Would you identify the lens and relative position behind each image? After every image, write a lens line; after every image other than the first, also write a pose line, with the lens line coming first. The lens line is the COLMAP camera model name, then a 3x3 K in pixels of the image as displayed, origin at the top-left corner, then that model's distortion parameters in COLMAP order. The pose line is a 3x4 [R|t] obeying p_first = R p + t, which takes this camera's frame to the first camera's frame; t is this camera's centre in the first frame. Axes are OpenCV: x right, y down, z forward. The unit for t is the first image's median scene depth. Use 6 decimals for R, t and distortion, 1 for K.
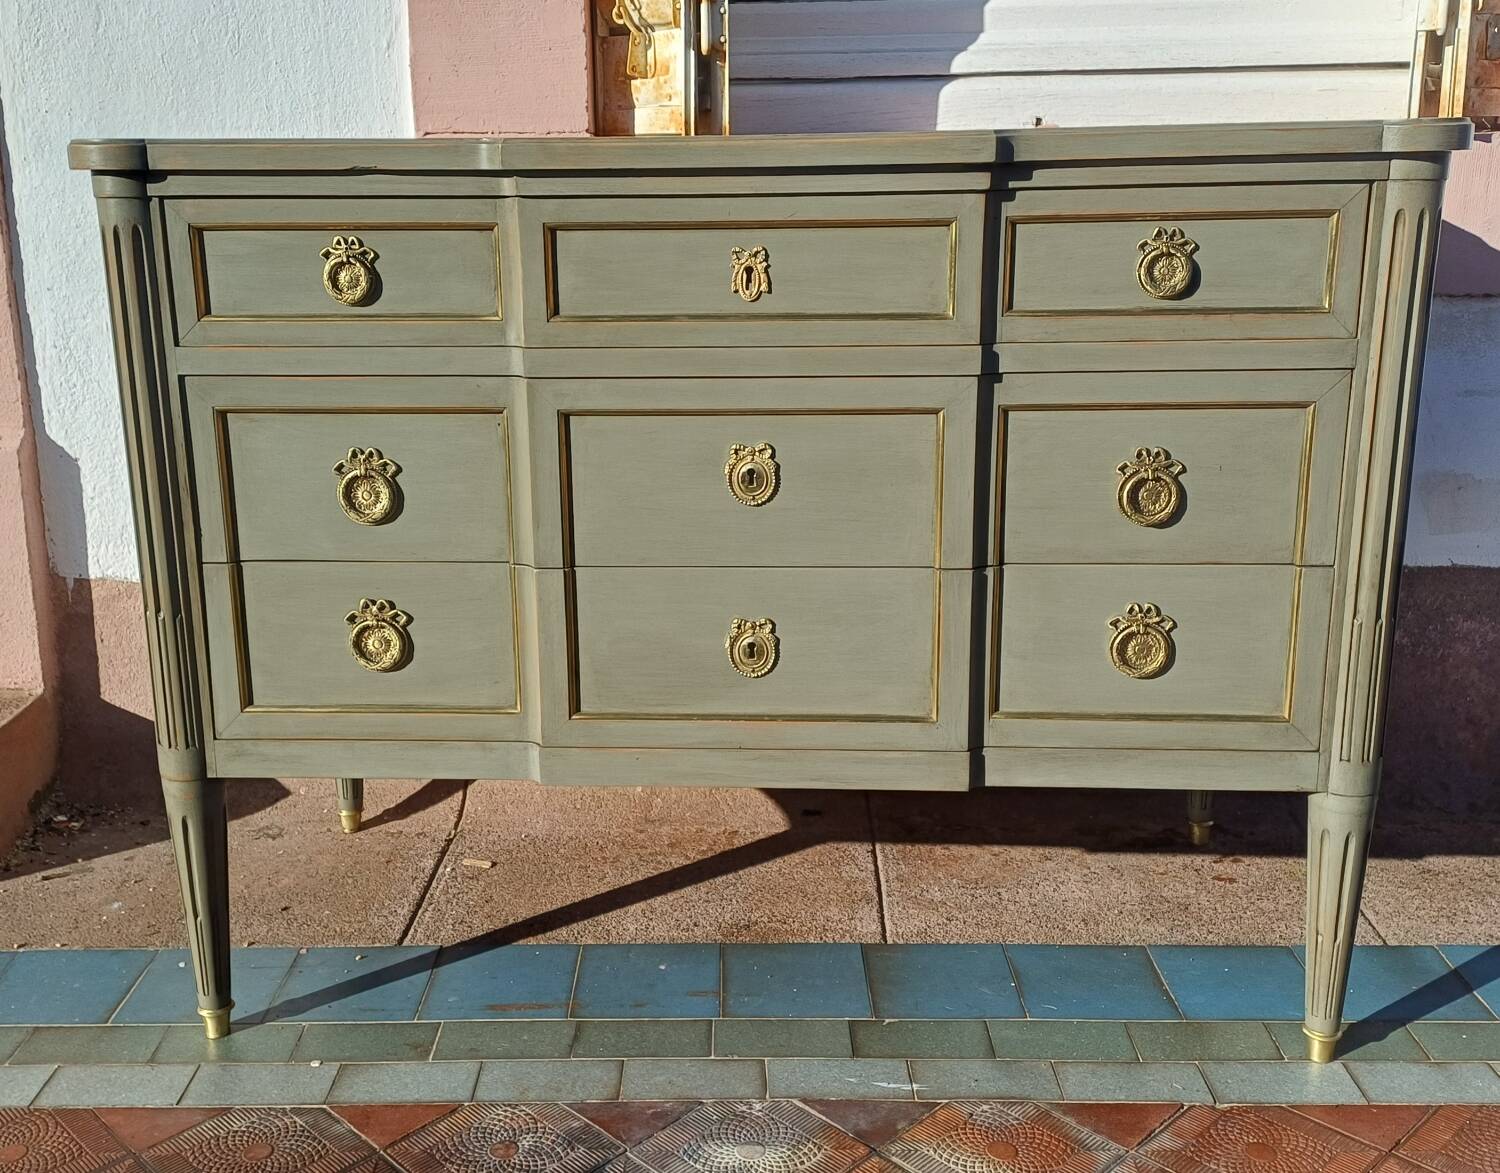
lens RADIAL K [[1542.4, 0, 698.5], [0, 1542.4, 536.3], [0, 0, 1]] dist [0.131544, -0.205555]
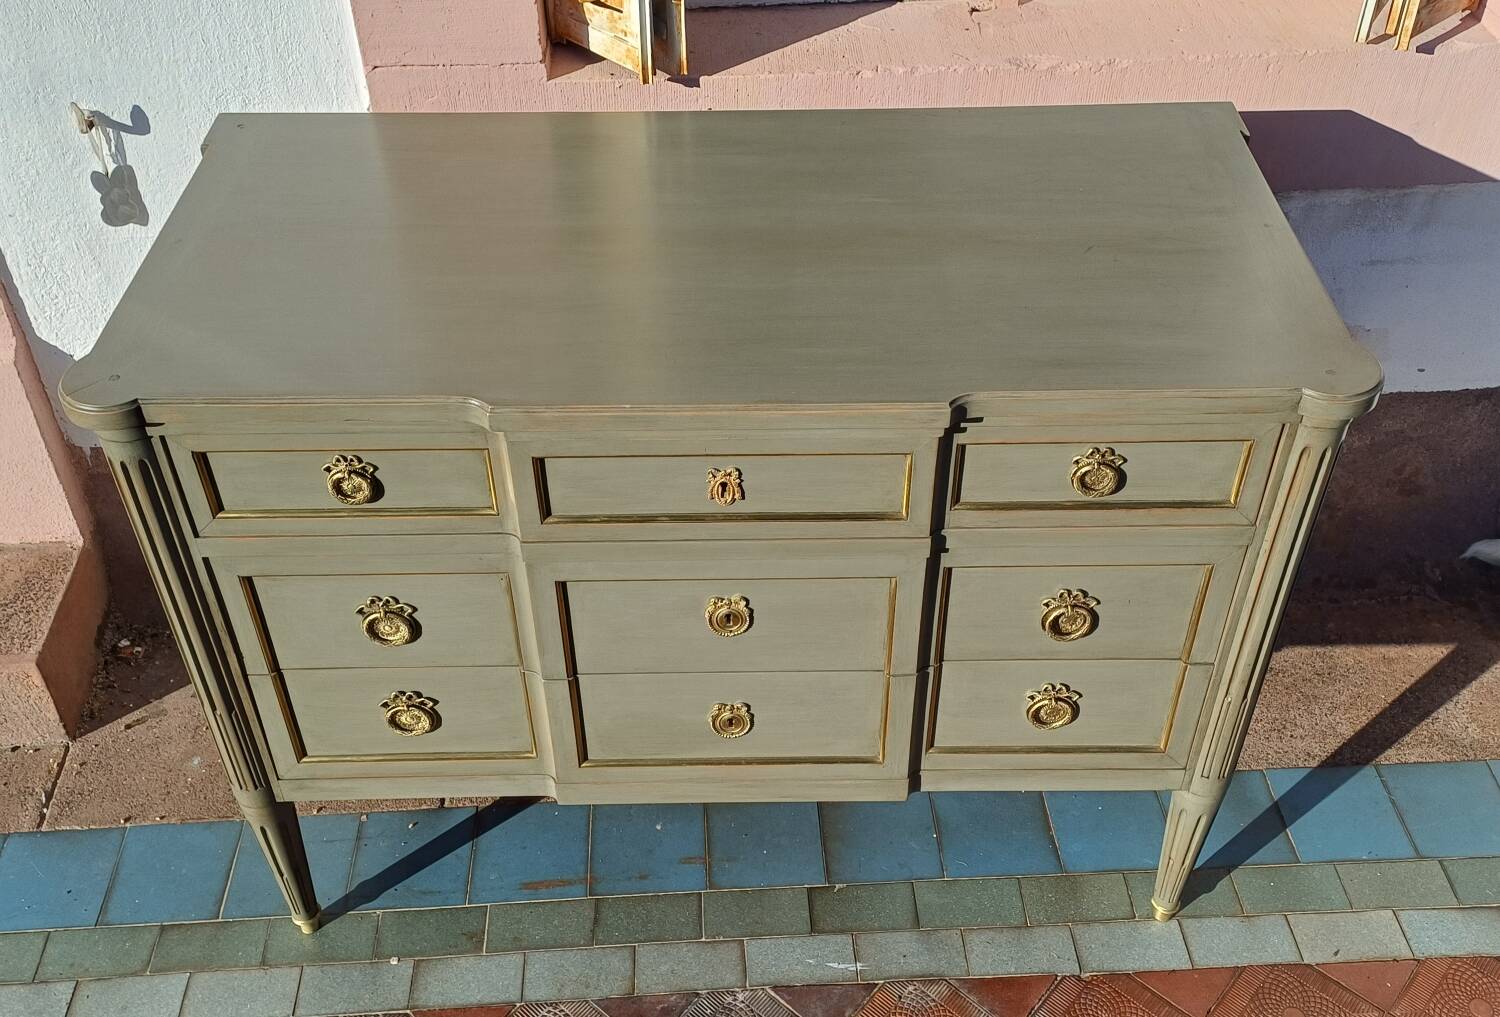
lens RADIAL K [[1447.8, 0, 739.4], [0, 1447.8, 440.0], [0, 0, 1]] dist [0.132880, -0.198331]
pose [[0.997651, -0.042944, 0.053371, -0.009091], [0.016006, 0.903675, 0.427919, -0.592799], [-0.066607, -0.426060, 0.902240, 0.080135]]
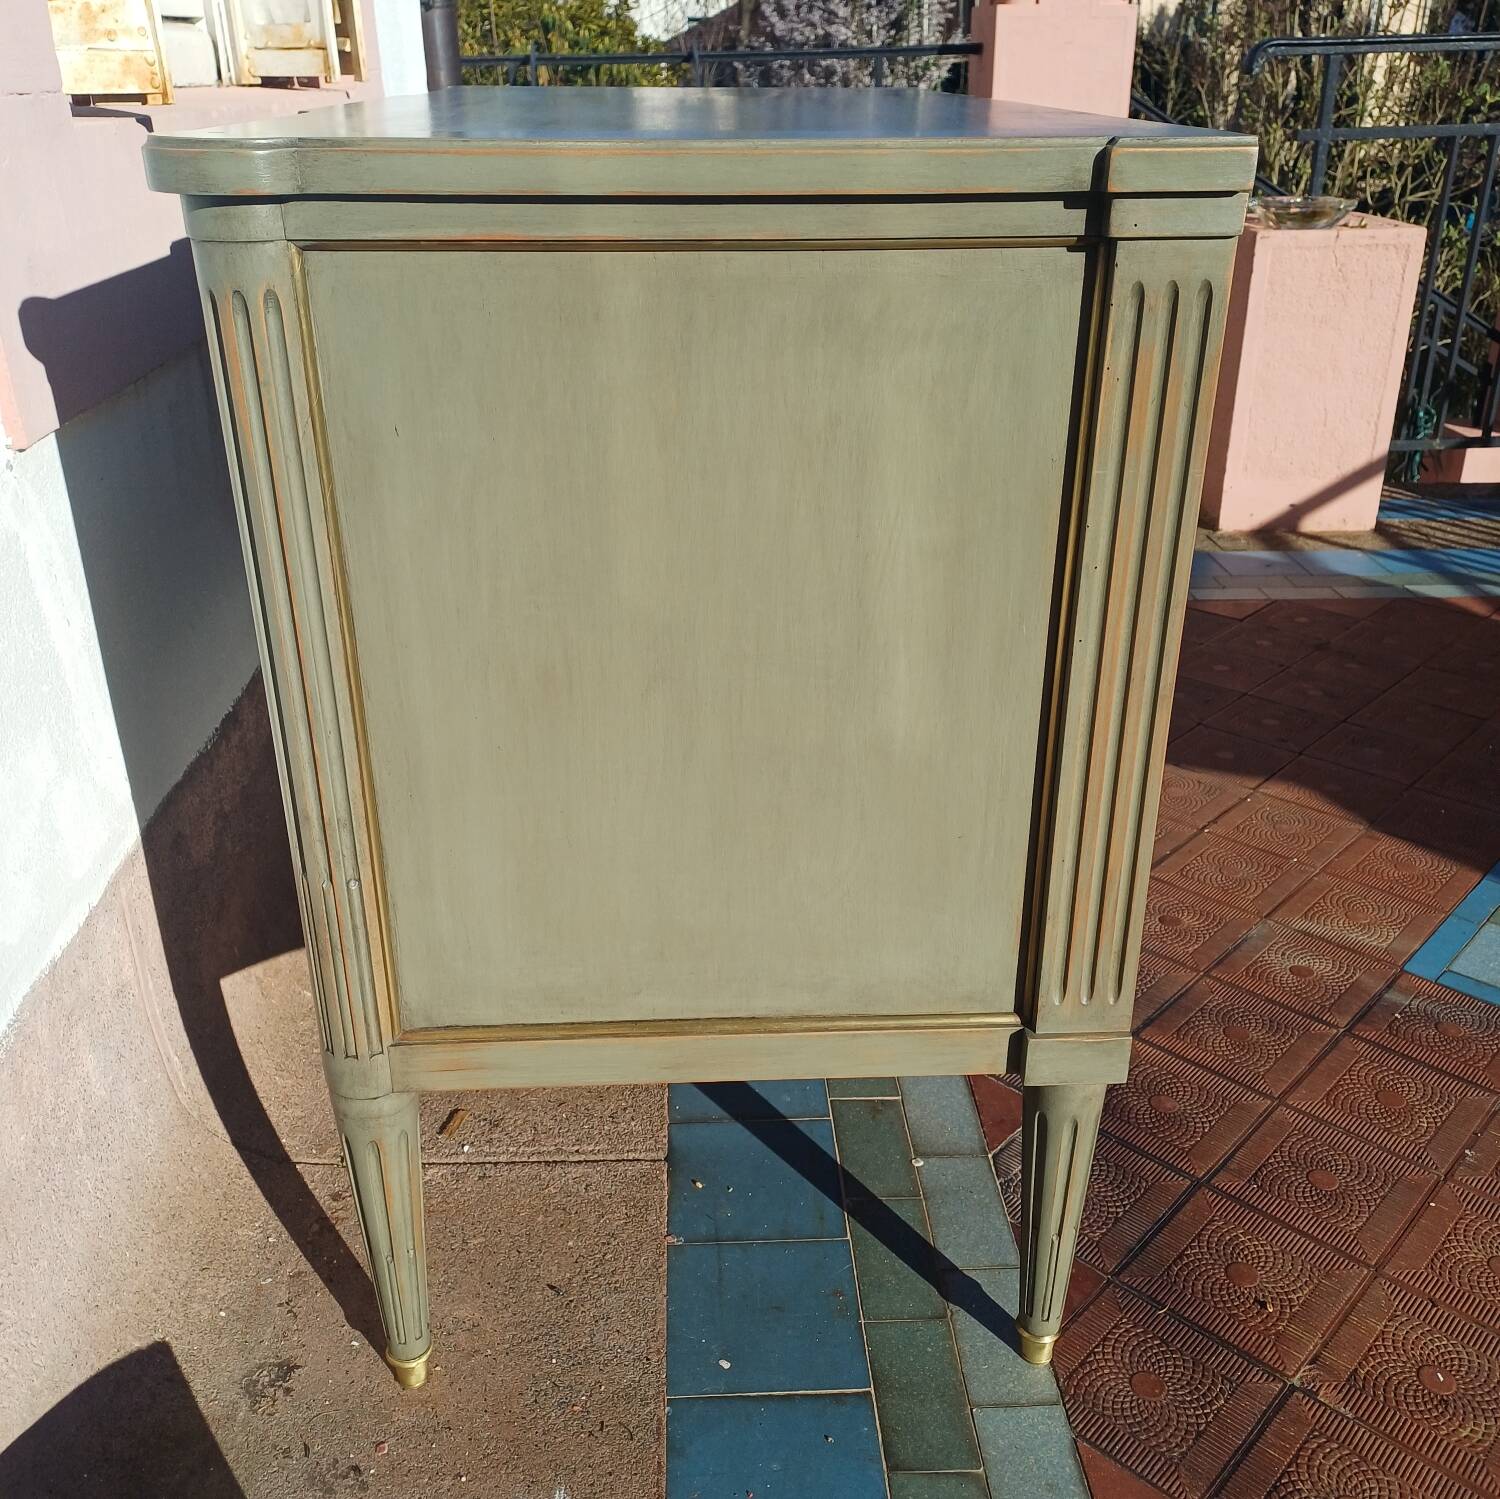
lens RADIAL K [[1461.1, 0, 735.1], [0, 1461.1, 756.2], [0, 0, 1]] dist [0.123546, -0.174206]
pose [[-0.051736, -0.418649, 0.906673, -0.974056], [0.244733, 0.874890, 0.417939, -0.286581], [-0.968209, 0.243515, 0.057194, 1.046723]]
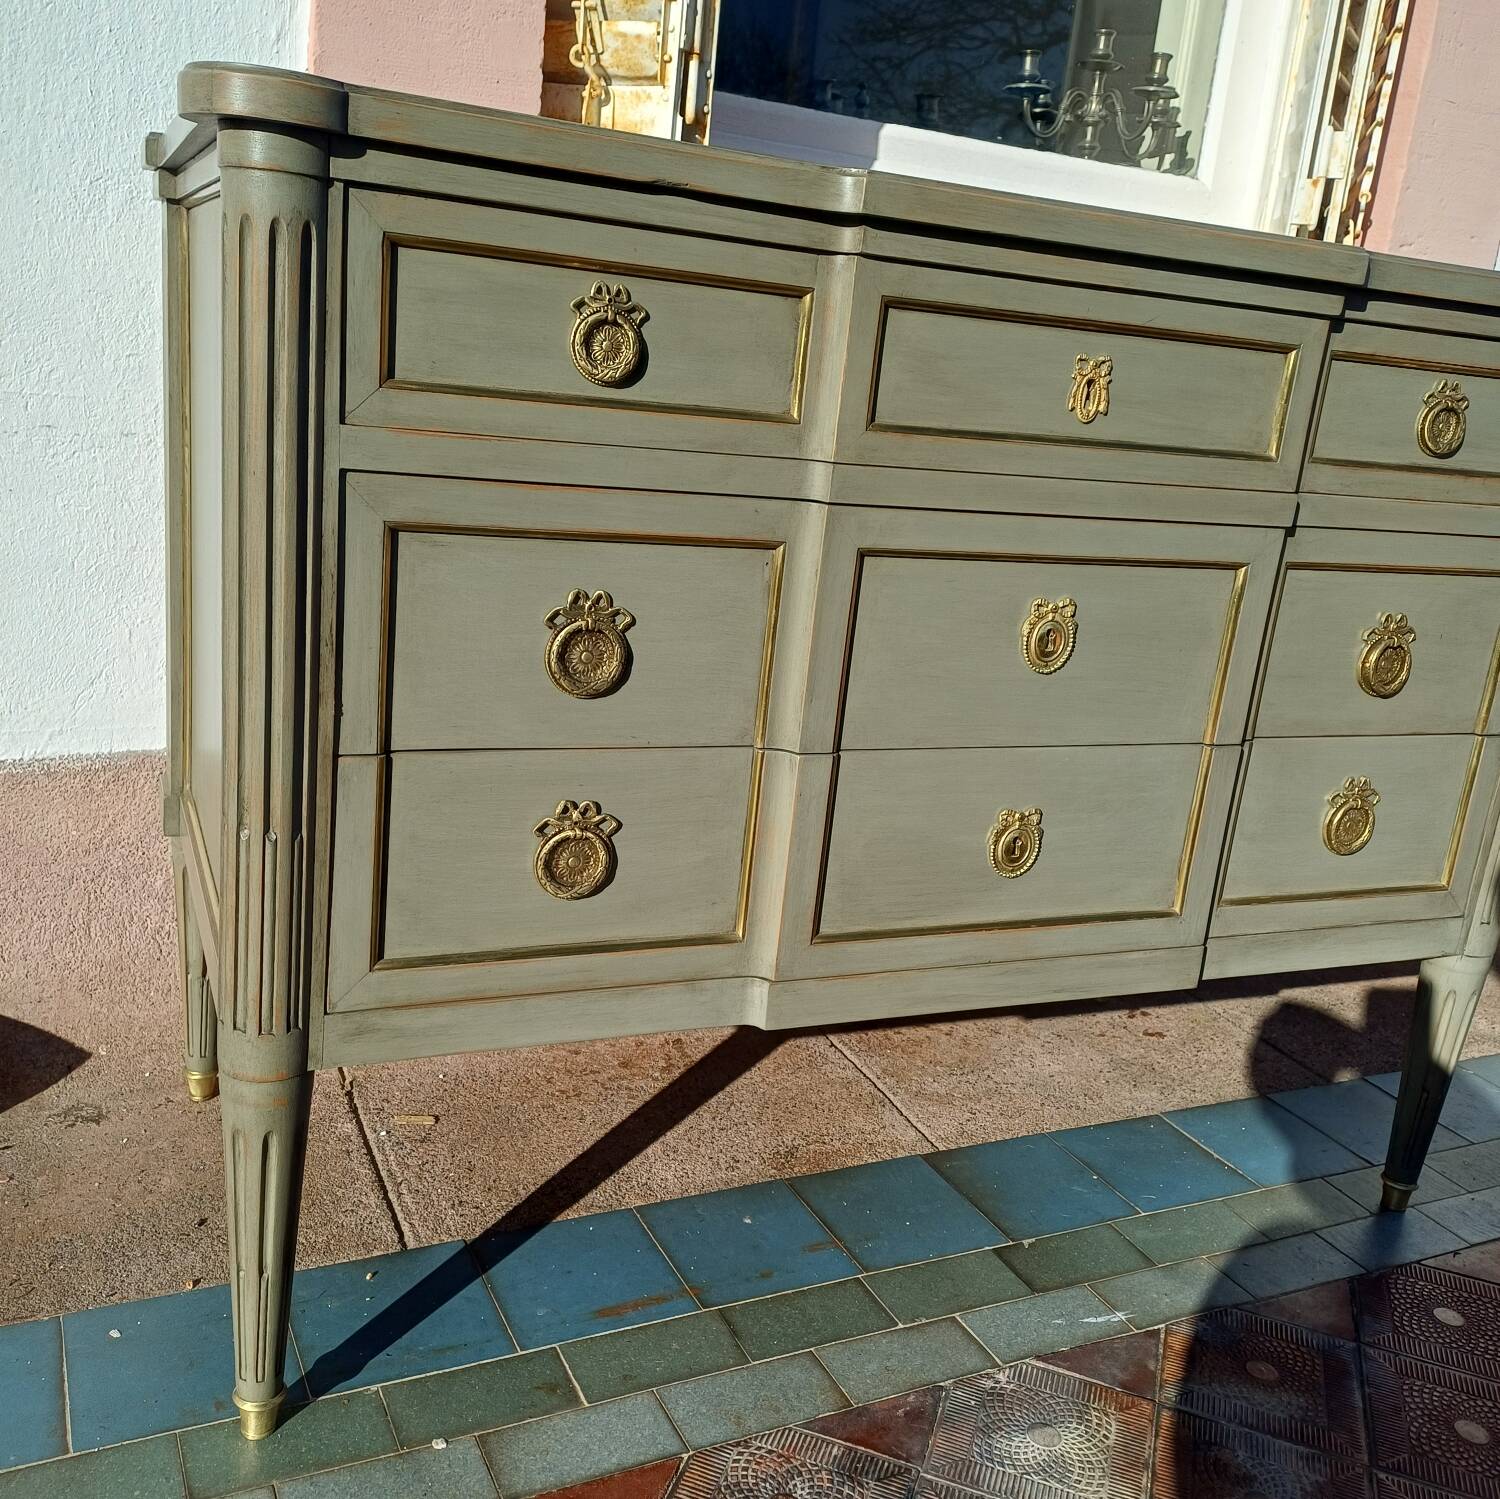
lens RADIAL K [[1456.6, 0, 731.9], [0, 1456.6, 748.1], [0, 0, 1]] dist [0.119797, -0.178044]
pose [[0.884109, -0.020049, 0.466850, -0.462774], [0.000051, 0.999083, 0.042810, -0.012957], [-0.467280, -0.037824, 0.883300, 0.368020]]
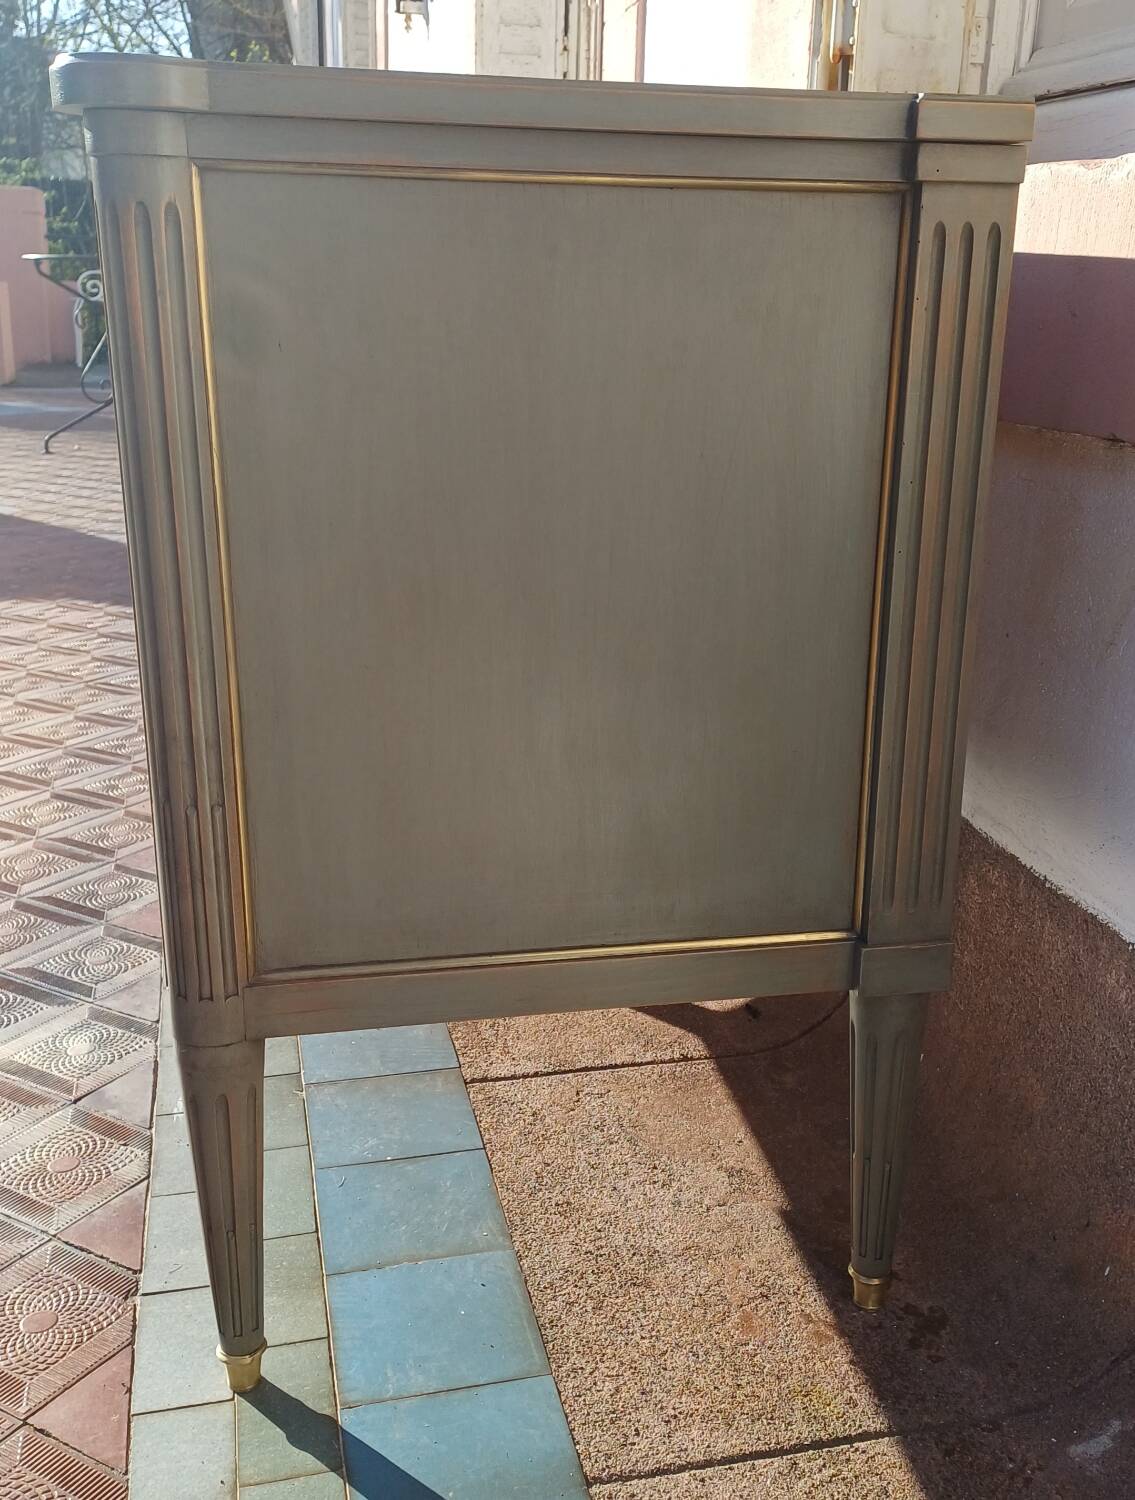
lens RADIAL K [[1546.4, 0, 641.1], [0, 1546.4, 752.1], [0, 0, 1]] dist [0.047549, 0.003910]
pose [[0.267484, 0.303132, -0.914638, 1.091108], [-0.250396, 0.938483, 0.237806, -0.185991], [0.930459, 0.165413, 0.326933, 0.925193]]
